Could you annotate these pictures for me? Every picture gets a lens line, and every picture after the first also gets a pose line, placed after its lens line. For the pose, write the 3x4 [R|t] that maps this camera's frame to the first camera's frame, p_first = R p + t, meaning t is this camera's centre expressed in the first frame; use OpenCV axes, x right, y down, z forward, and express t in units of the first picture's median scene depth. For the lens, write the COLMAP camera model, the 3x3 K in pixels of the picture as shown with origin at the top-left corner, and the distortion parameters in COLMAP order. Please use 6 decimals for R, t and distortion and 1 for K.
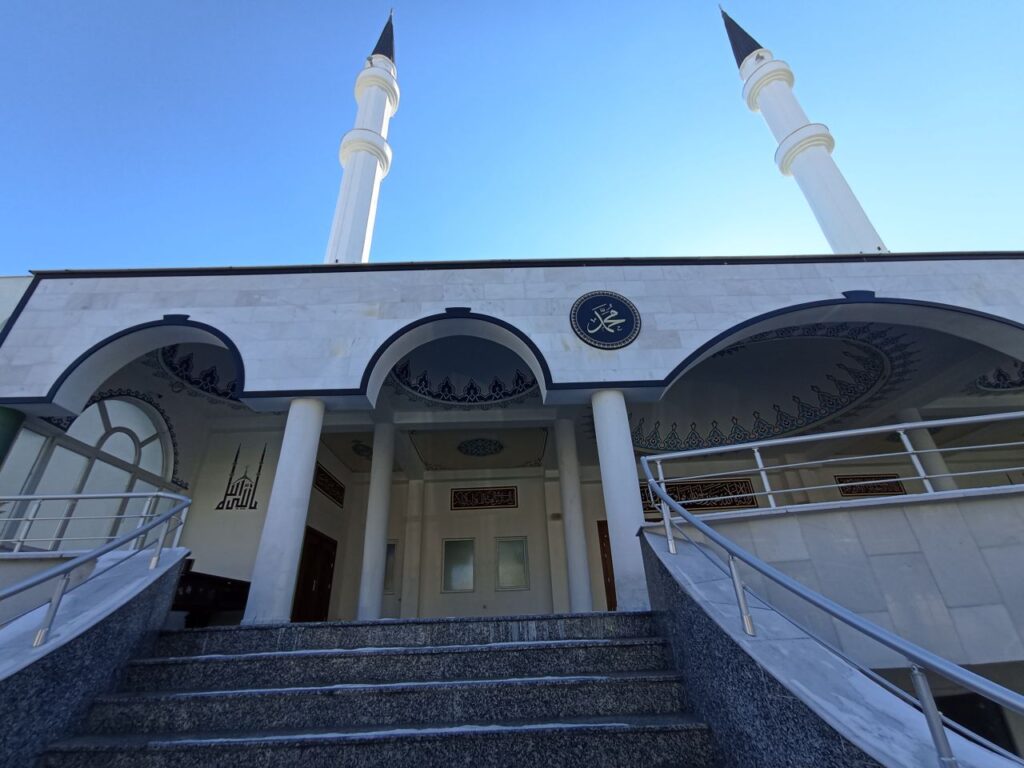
lens RADIAL K [[461.2, 0, 512.0], [0, 461.2, 384.0], [0, 0, 1]] dist [-0.023744, 0.016467]
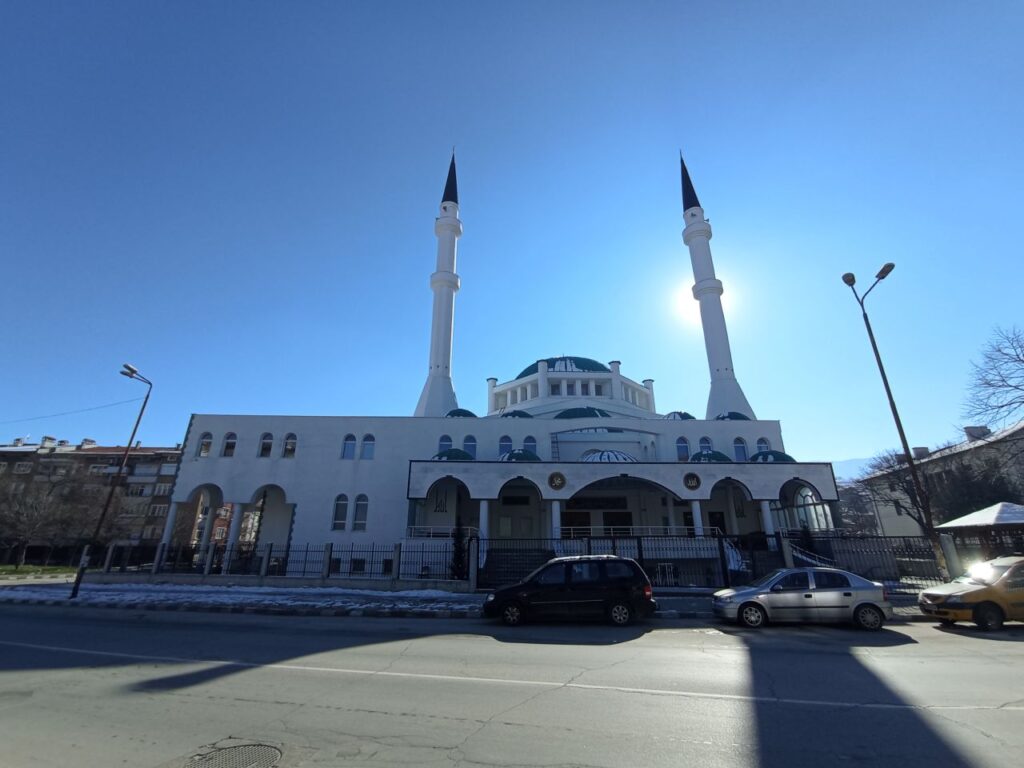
lens RADIAL K [[461.2, 0, 512.0], [0, 461.2, 384.0], [0, 0, 1]] dist [-0.023744, 0.016467]
pose [[0.999247, 0.036291, -0.013754, -0.310605], [-0.033923, 0.988885, 0.144758, -2.954100], [0.018855, -0.144182, 0.989371, -5.450292]]
